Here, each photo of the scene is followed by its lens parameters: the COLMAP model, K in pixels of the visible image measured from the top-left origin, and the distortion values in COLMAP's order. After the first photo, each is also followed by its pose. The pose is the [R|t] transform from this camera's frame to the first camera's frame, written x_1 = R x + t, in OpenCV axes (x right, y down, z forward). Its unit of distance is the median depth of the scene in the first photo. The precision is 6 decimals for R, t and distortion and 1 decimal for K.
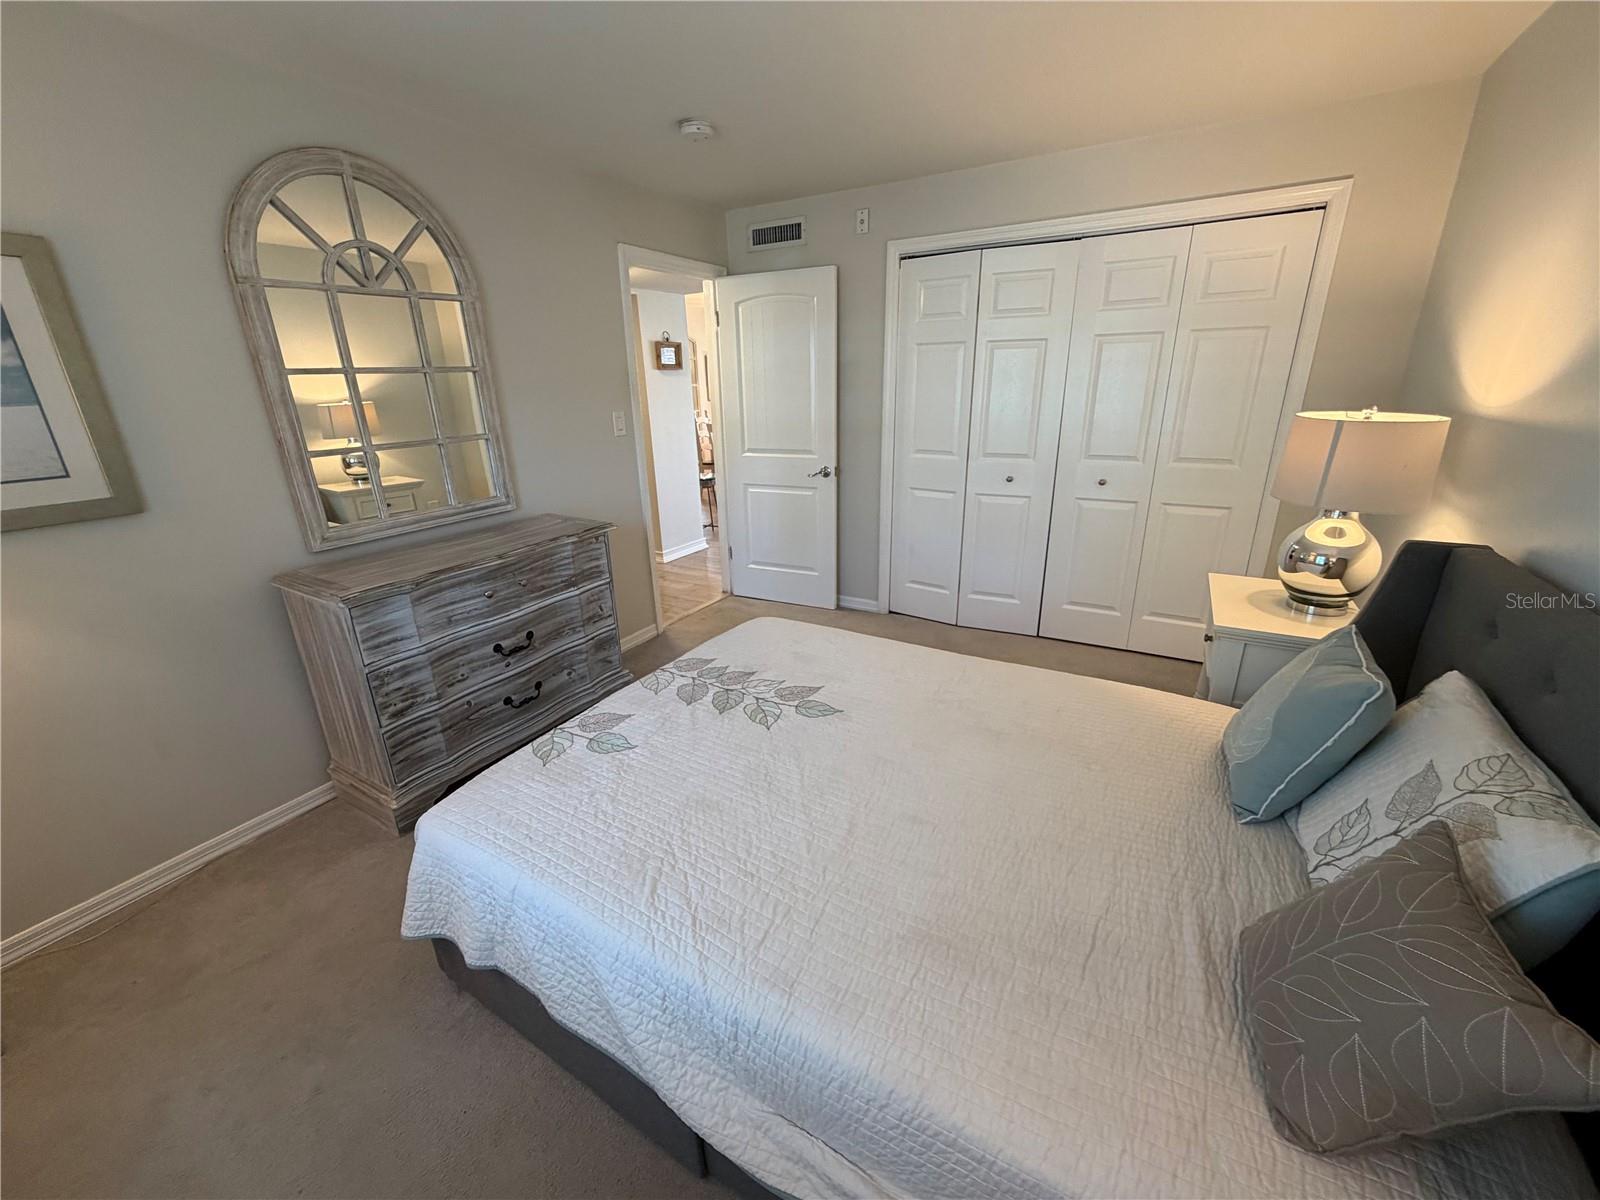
lens RADIAL K [[638.9, 0, 798.8], [0, 638.9, 604.1], [0, 0, 1]] dist [0.001617, -0.000189]
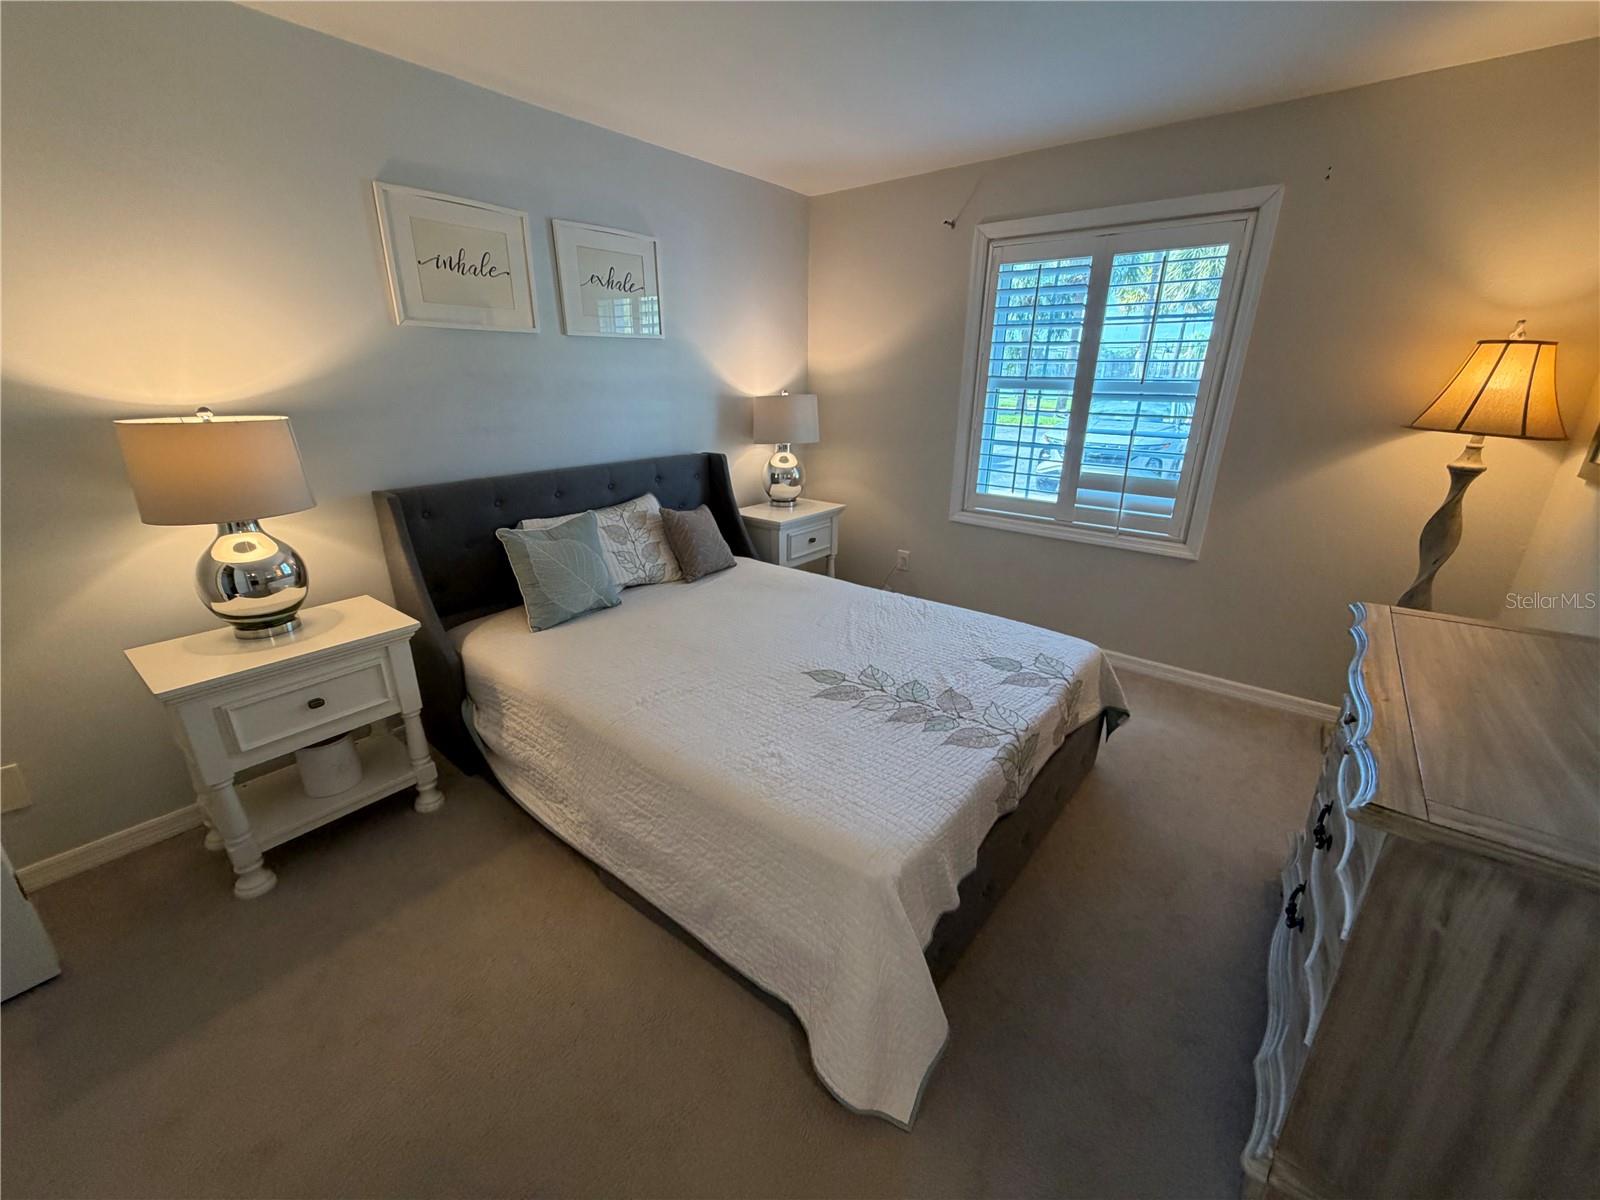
lens RADIAL K [[638.9, 0, 799.6], [0, 638.9, 600.7], [0, 0, 1]] dist [0.001617, -0.000189]
pose [[-0.988573, -0.035913, 0.146400, -0.072891], [0.063161, 0.783155, 0.618611, -0.553129], [-0.136870, 0.620789, -0.771937, 1.608138]]
